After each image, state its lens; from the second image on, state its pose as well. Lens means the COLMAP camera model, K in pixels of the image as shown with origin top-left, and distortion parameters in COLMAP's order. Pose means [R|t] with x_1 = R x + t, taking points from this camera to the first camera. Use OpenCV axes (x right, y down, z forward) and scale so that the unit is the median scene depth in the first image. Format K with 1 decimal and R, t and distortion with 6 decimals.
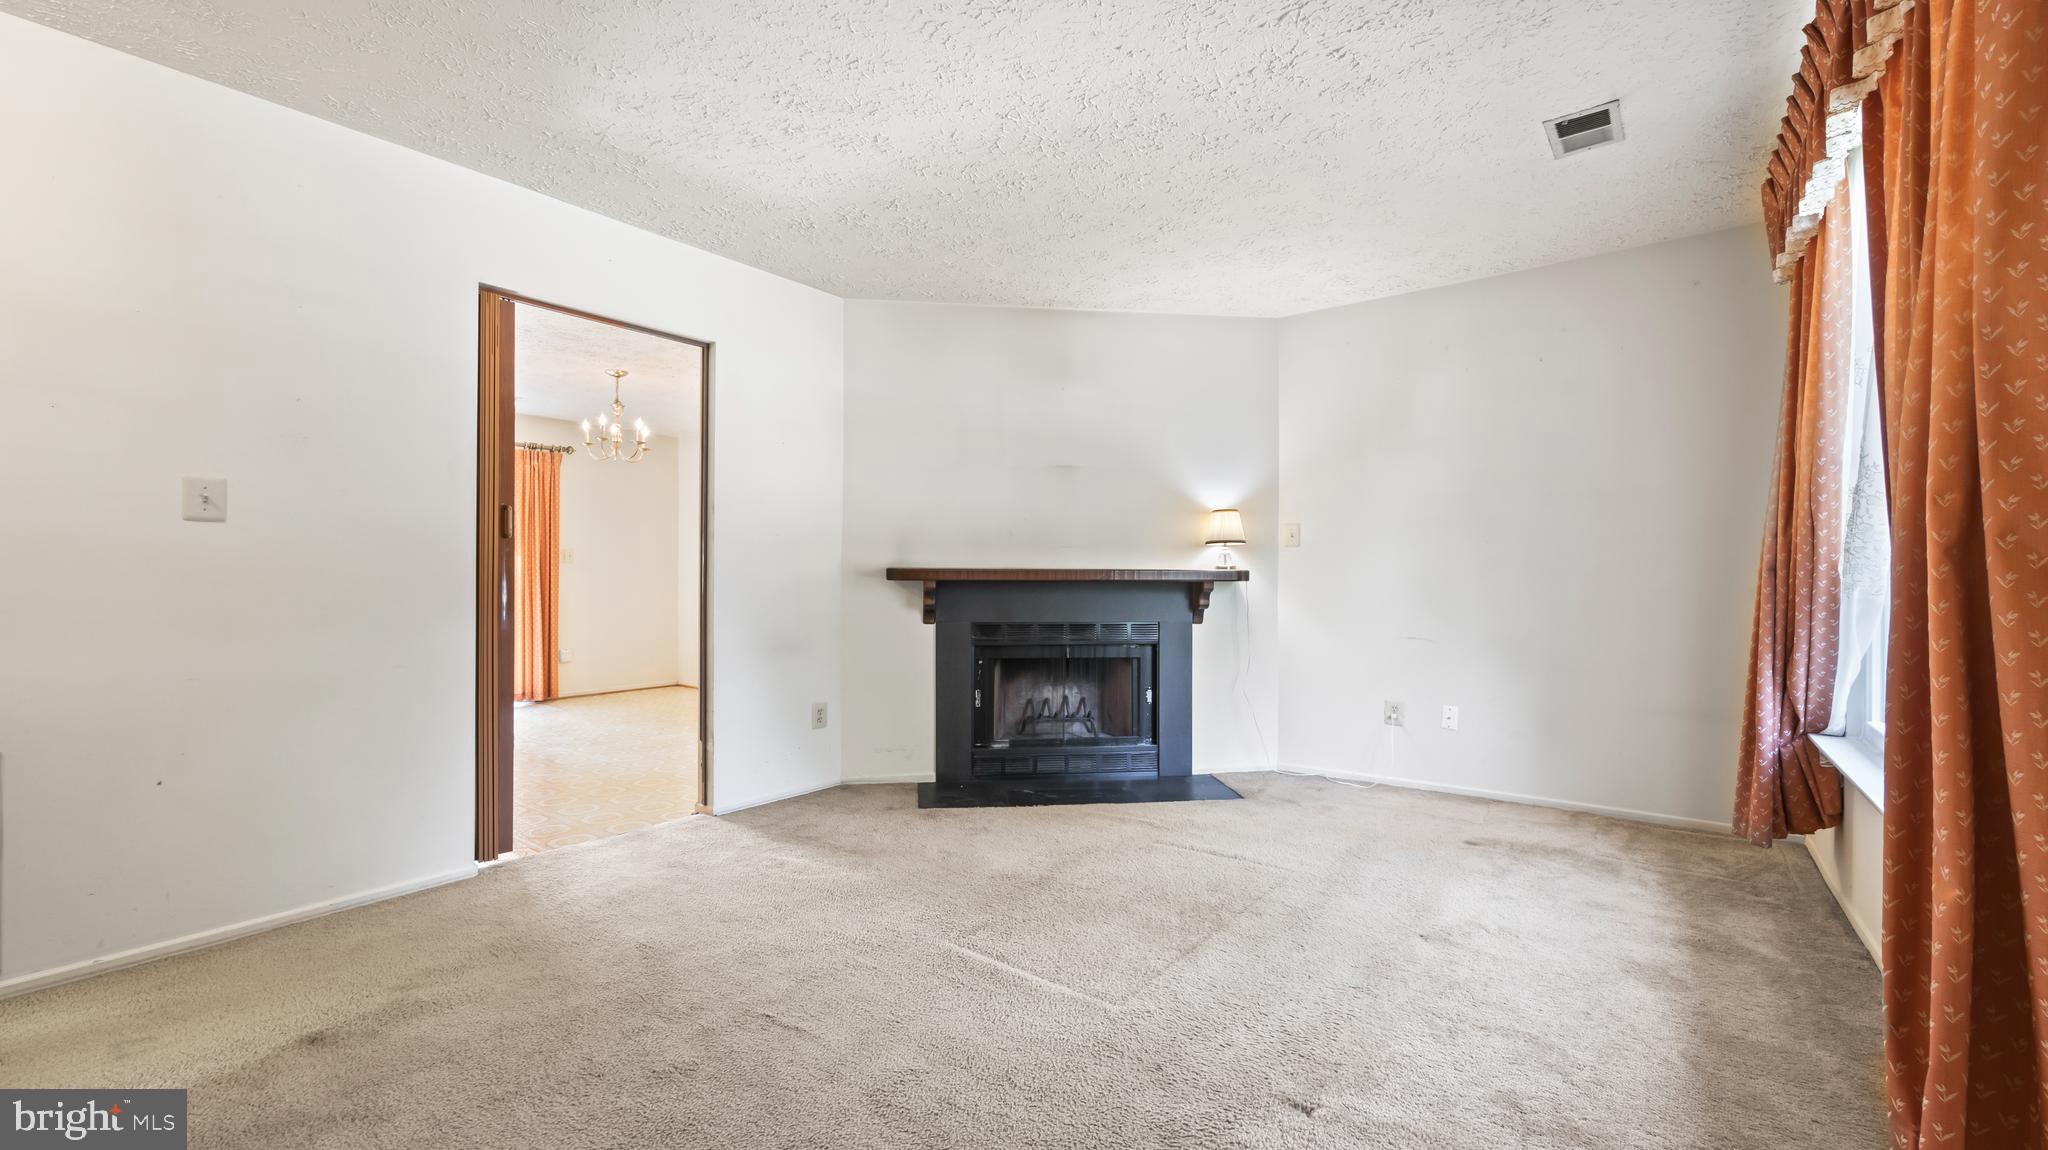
lens RADIAL K [[822.3, 0, 1026.0], [0, 822.3, 576.6], [0, 0, 1]] dist [-0.000786, -0.000118]
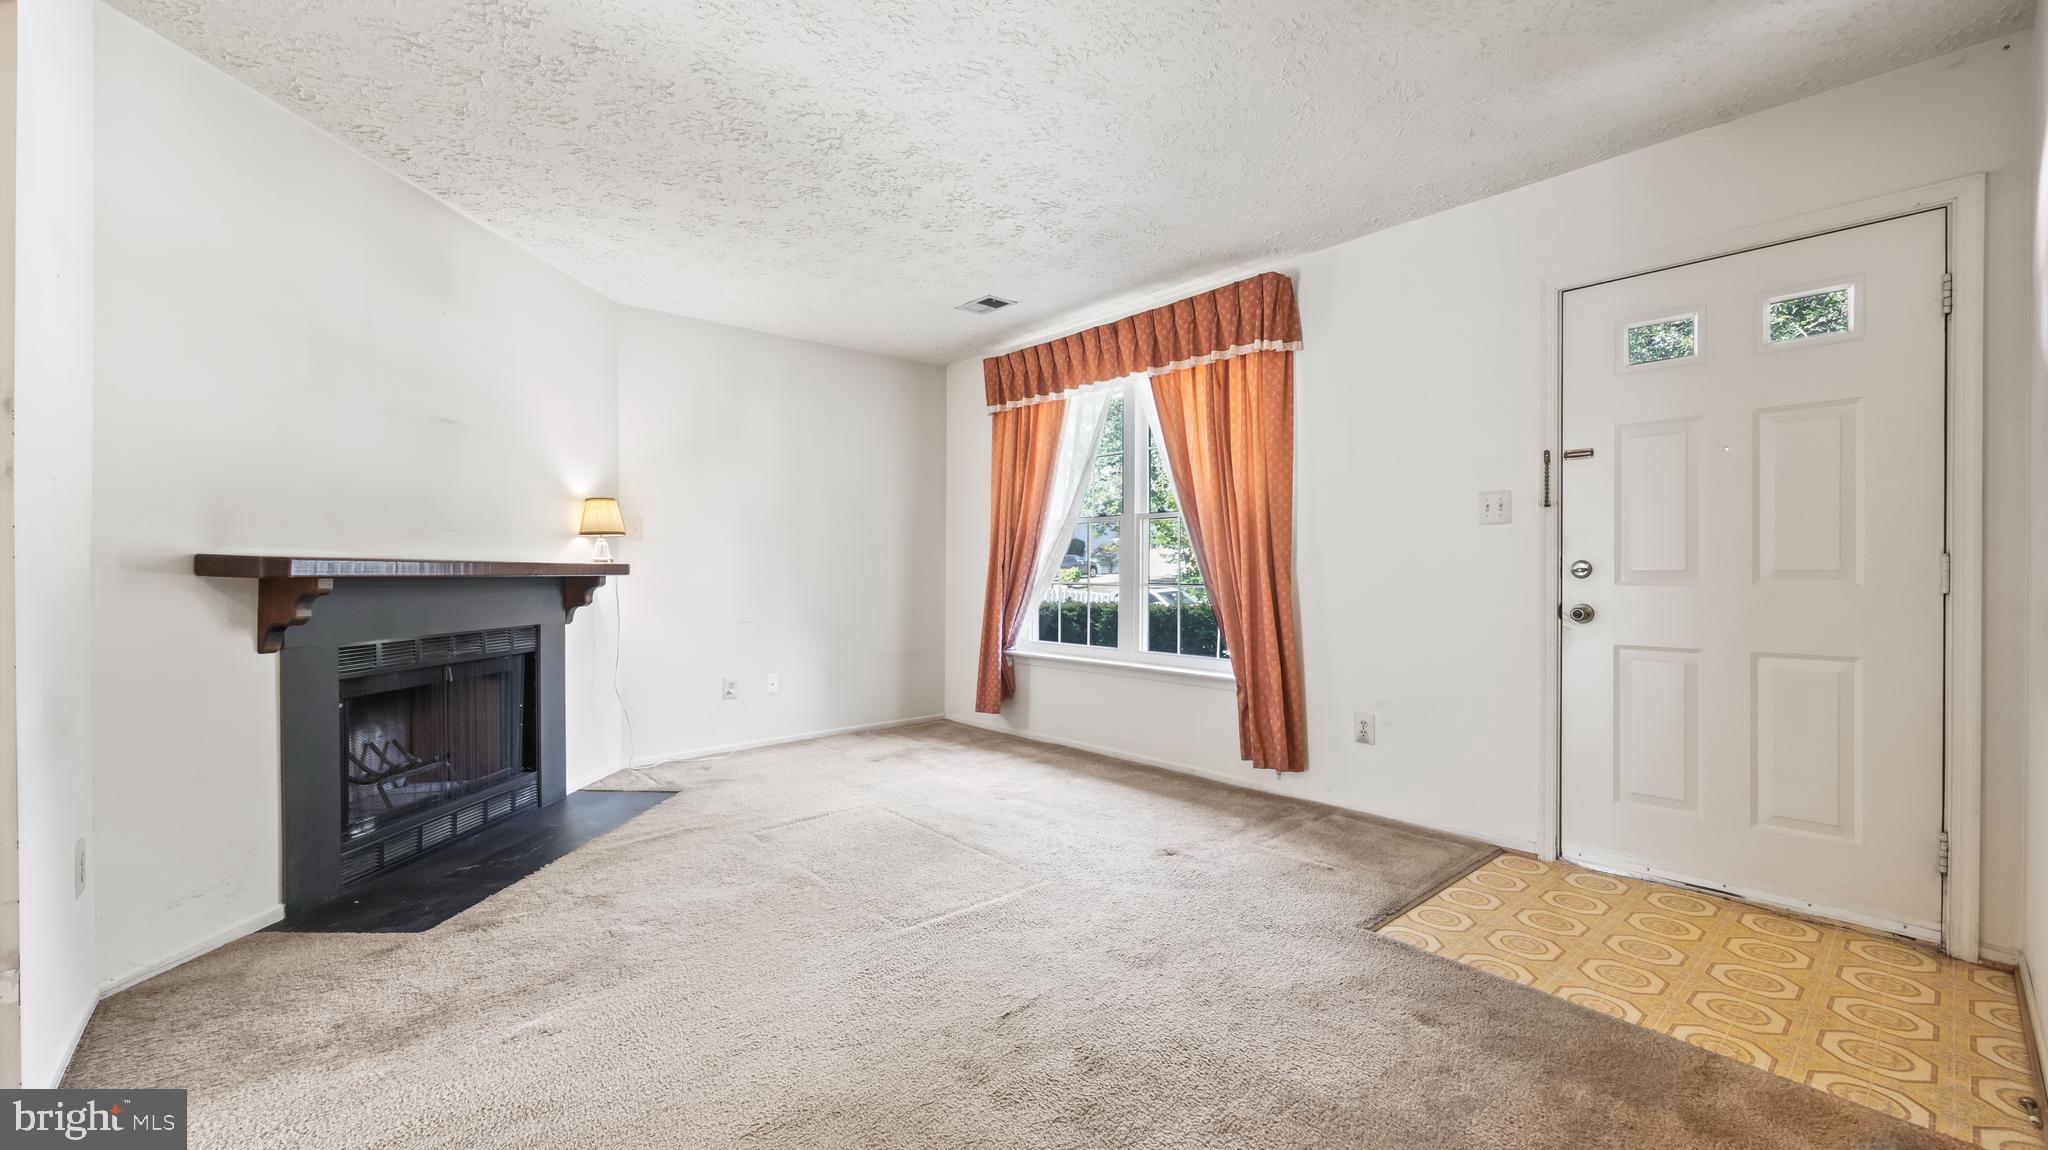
lens RADIAL K [[822.3, 0, 1028.2], [0, 822.3, 580.1], [0, 0, 1]] dist [-0.000786, -0.000118]
pose [[0.180591, -0.012045, 0.983485, -0.589700], [-0.001071, 0.999922, 0.012443, -0.001087], [-0.983558, -0.003300, 0.180564, 0.368894]]
